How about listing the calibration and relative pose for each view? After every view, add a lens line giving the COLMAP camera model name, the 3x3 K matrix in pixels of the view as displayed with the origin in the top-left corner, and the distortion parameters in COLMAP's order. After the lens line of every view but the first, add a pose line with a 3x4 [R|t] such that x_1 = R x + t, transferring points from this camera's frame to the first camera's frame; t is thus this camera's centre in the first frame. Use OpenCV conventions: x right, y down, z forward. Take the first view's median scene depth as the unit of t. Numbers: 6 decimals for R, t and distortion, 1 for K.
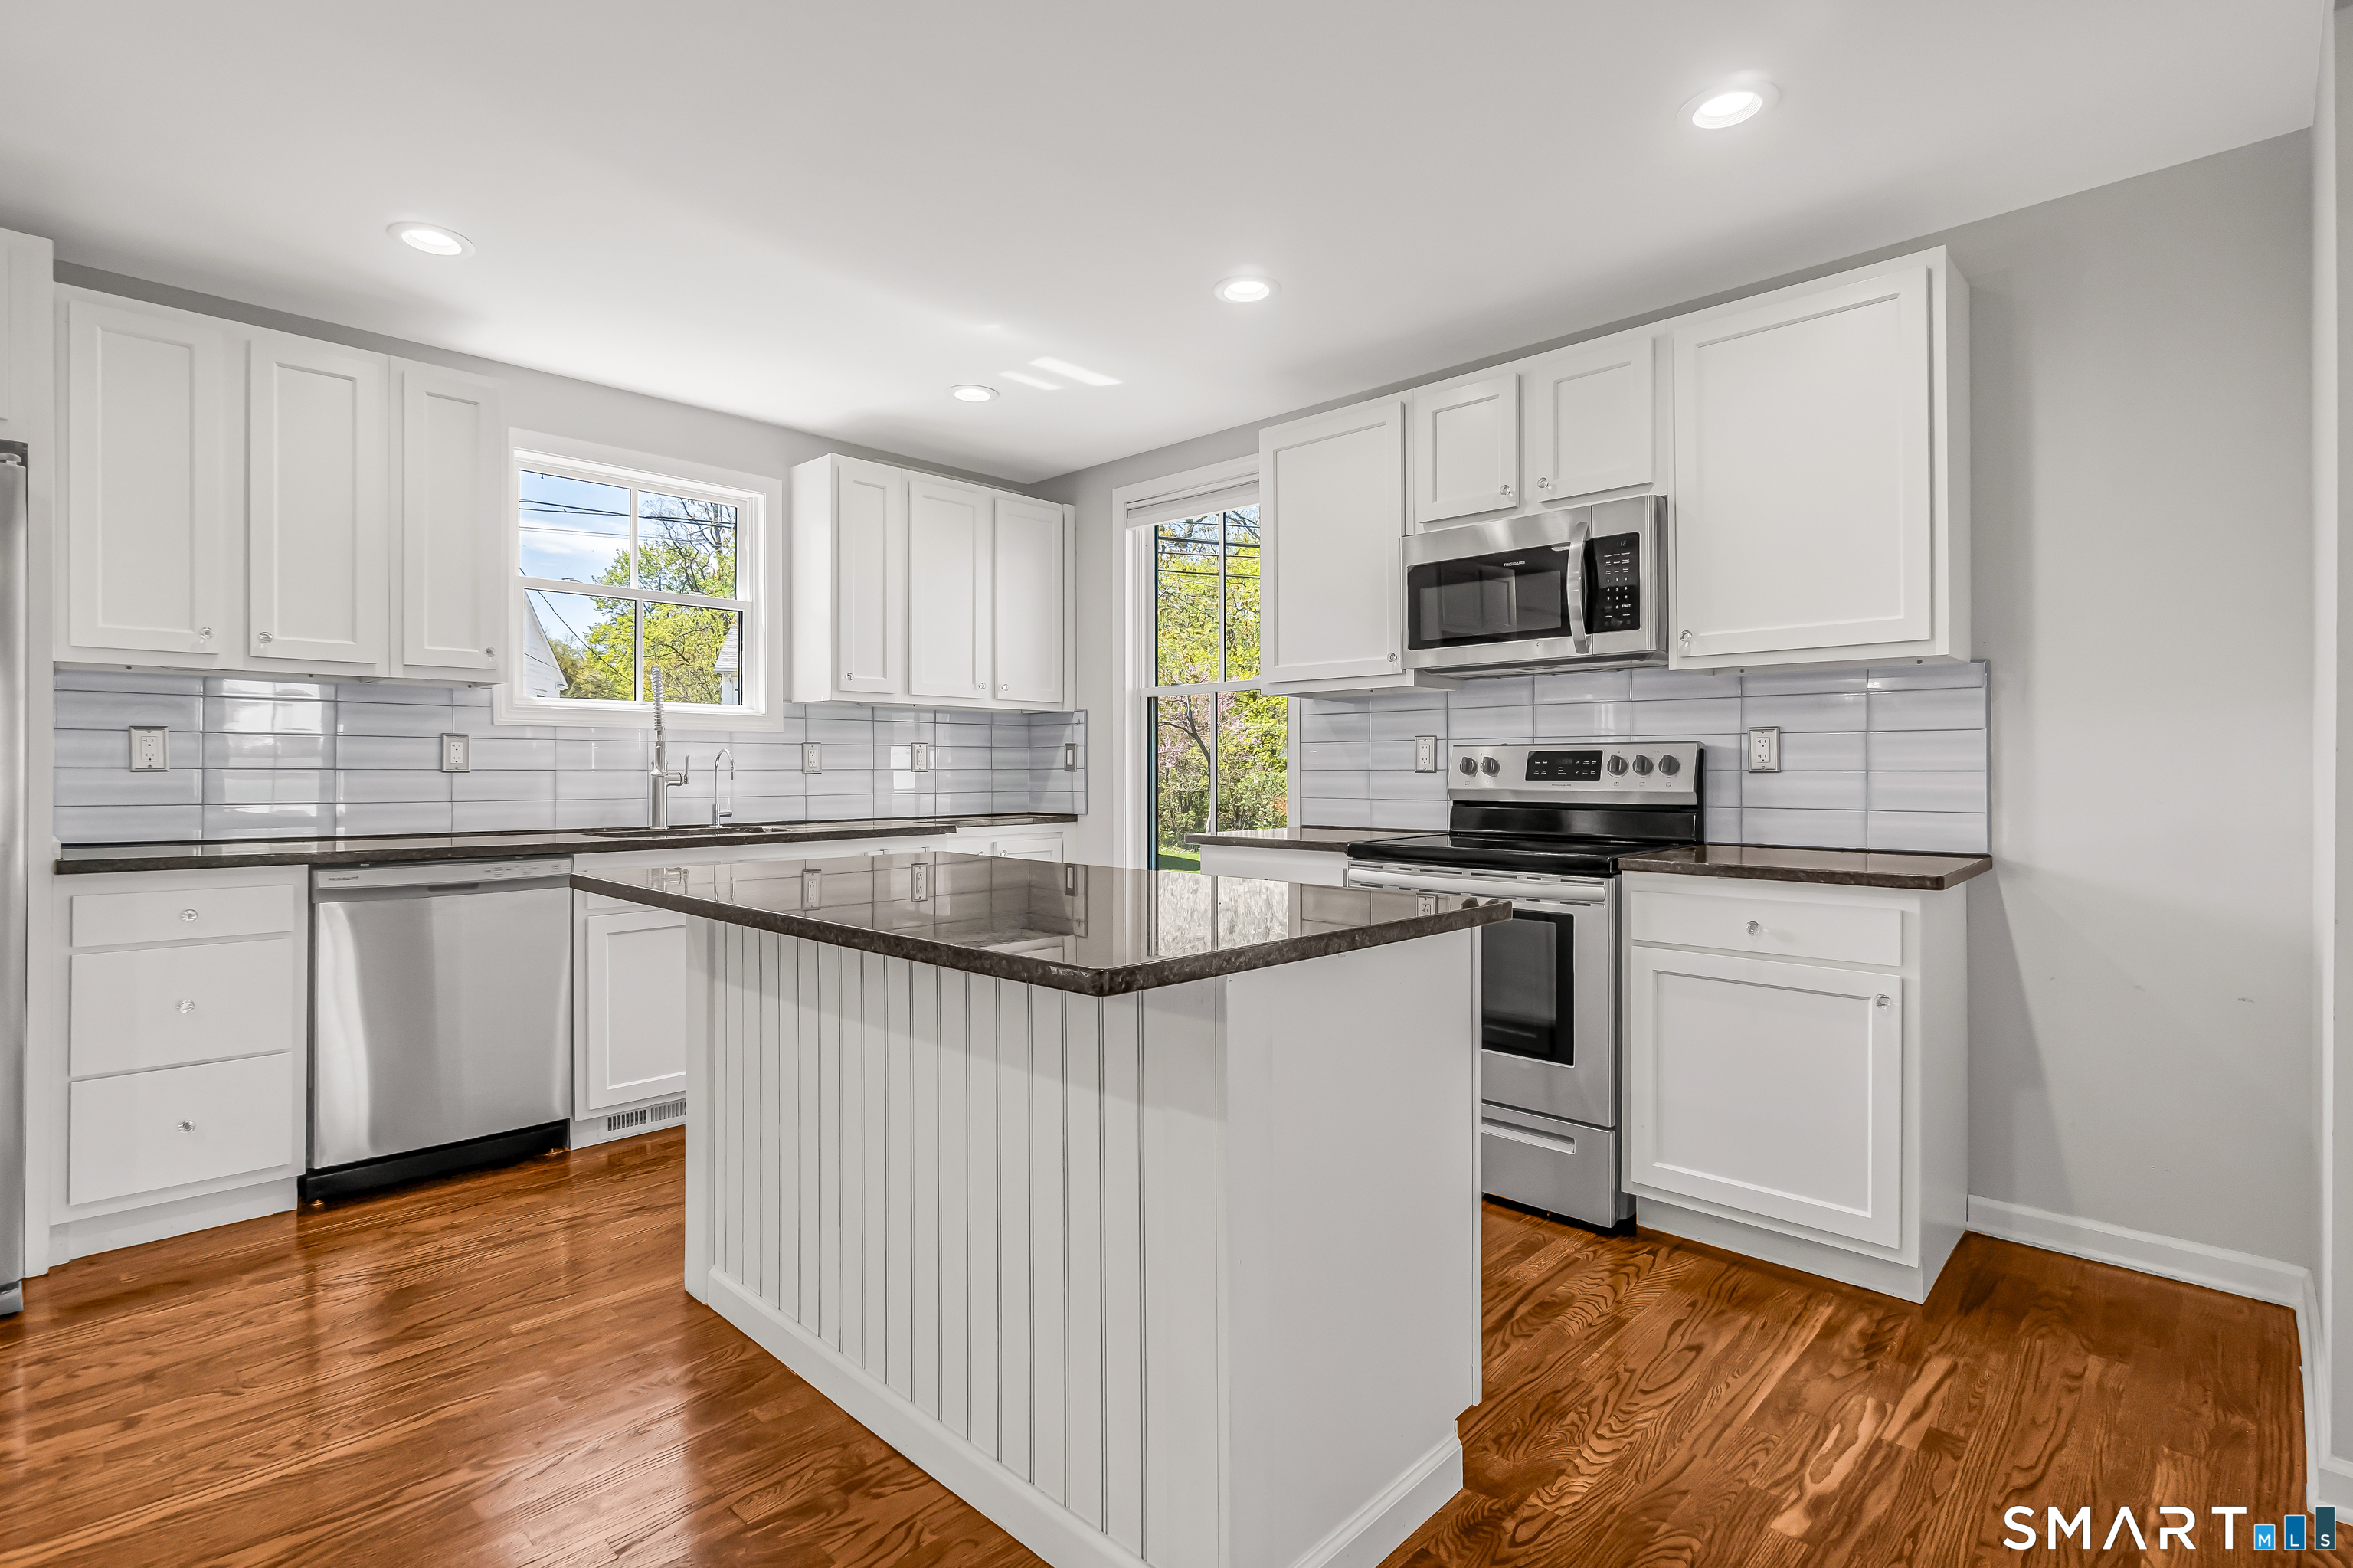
lens RADIAL K [[1124.5, 0, 1159.1], [0, 1124.5, 774.6], [0, 0, 1]] dist [-0.005241, -0.000287]
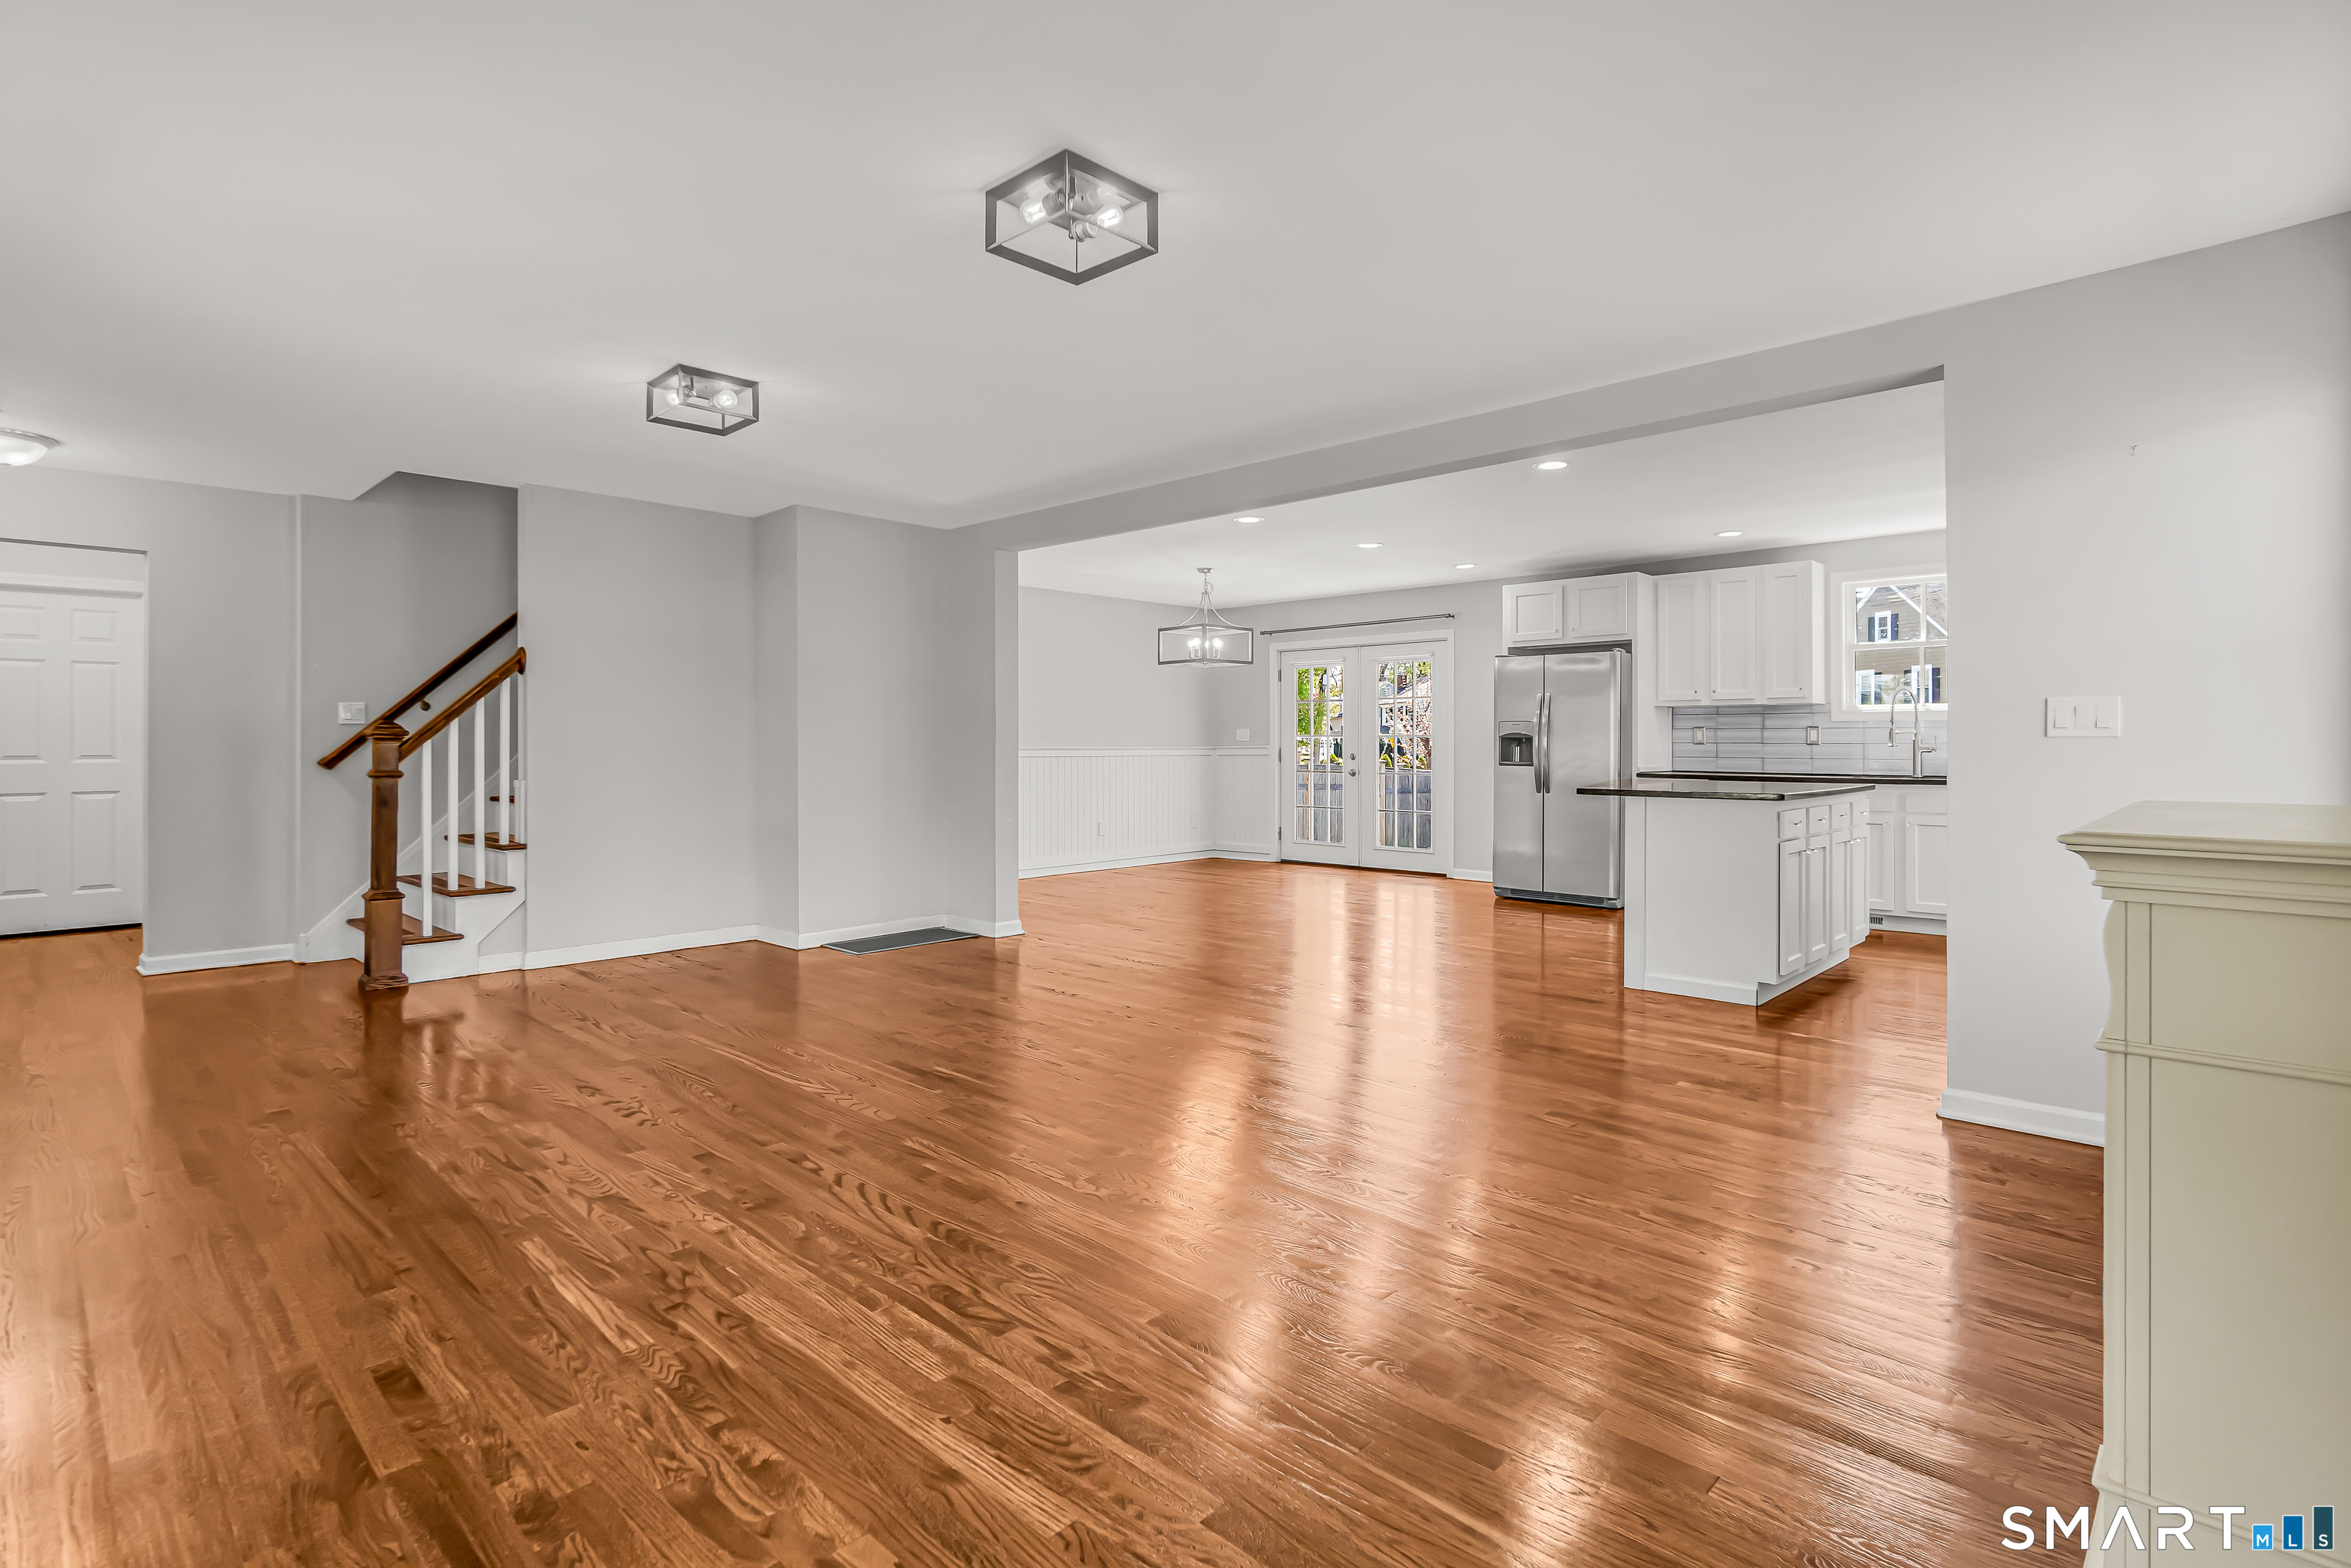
lens RADIAL K [[1139.3, 0, 1169.3], [0, 1139.3, 756.8], [0, 0, 1]] dist [-0.001618, -0.000187]
pose [[0.019097, 0.011851, -0.999747, 1.576239], [-0.003112, 0.999926, 0.011793, -0.000344], [0.999813, 0.002886, 0.019133, -0.261374]]
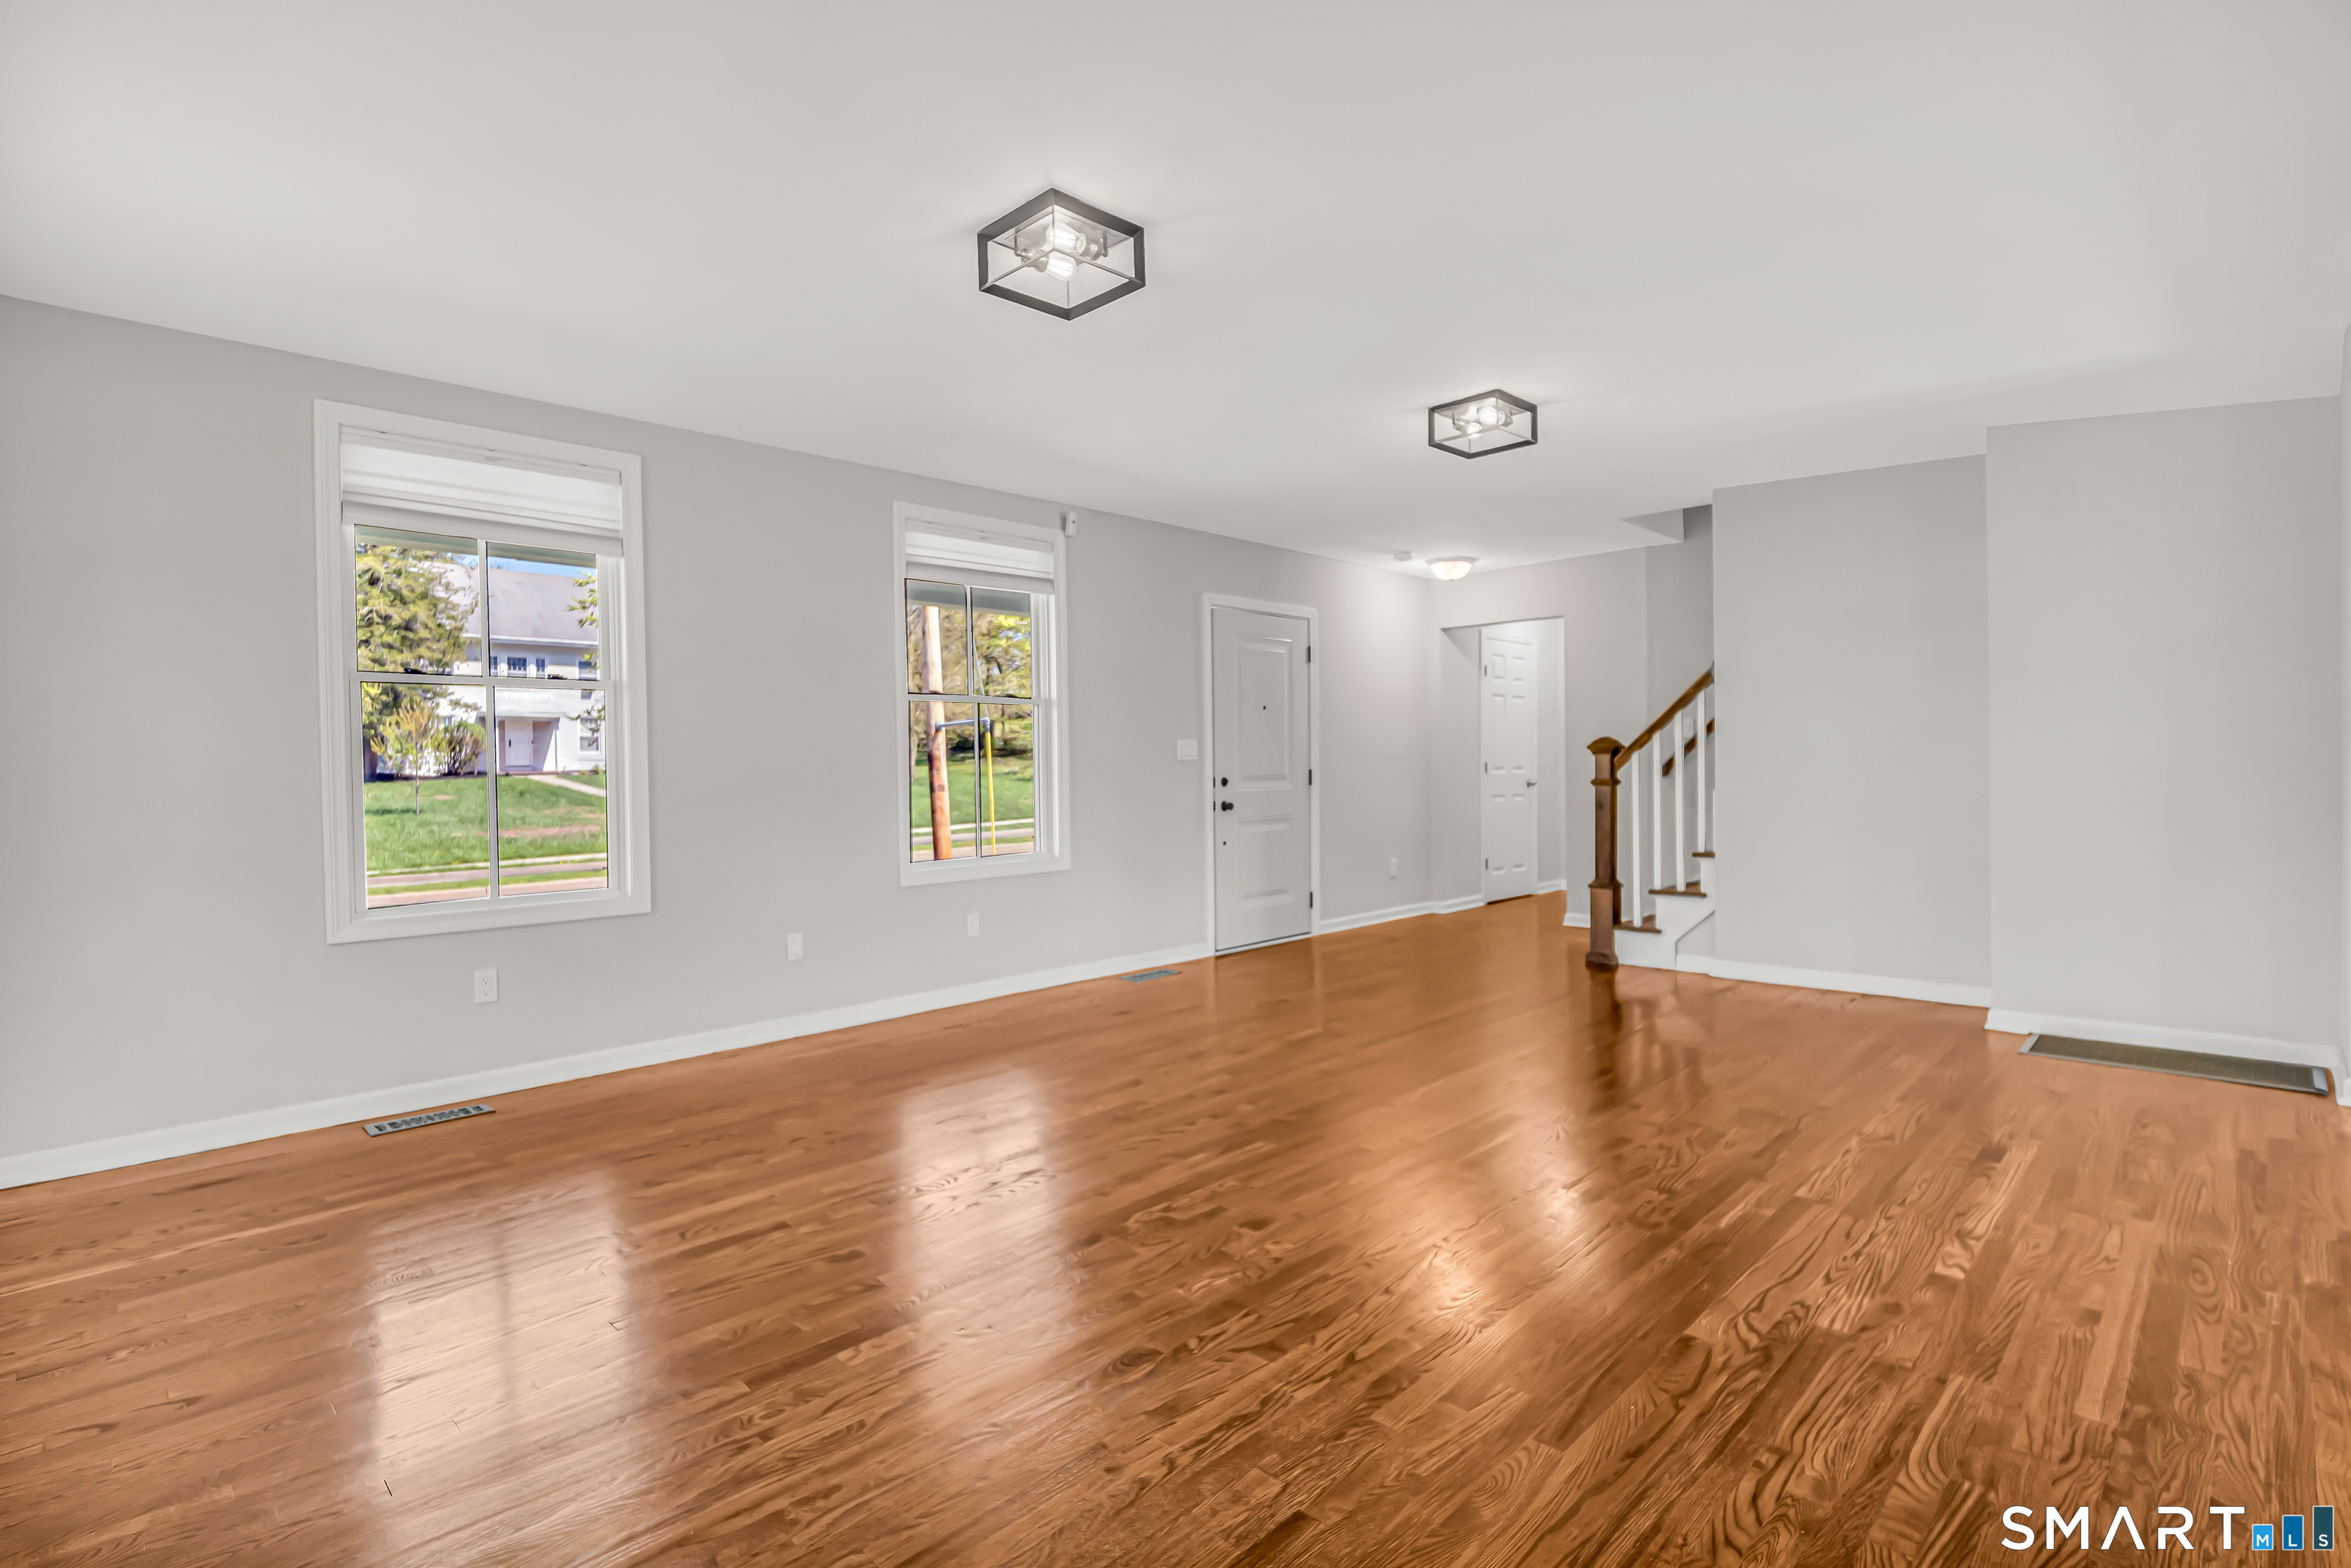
lens RADIAL K [[1123.5, 0, 1158.1], [0, 1123.5, 774.6], [0, 0, 1]] dist [-0.005241, -0.000287]
pose [[-0.999907, 0.013446, 0.002217, 0.699466], [0.013478, 0.999797, 0.014950, -0.003587], [-0.002015, 0.014978, -0.999886, 0.518934]]
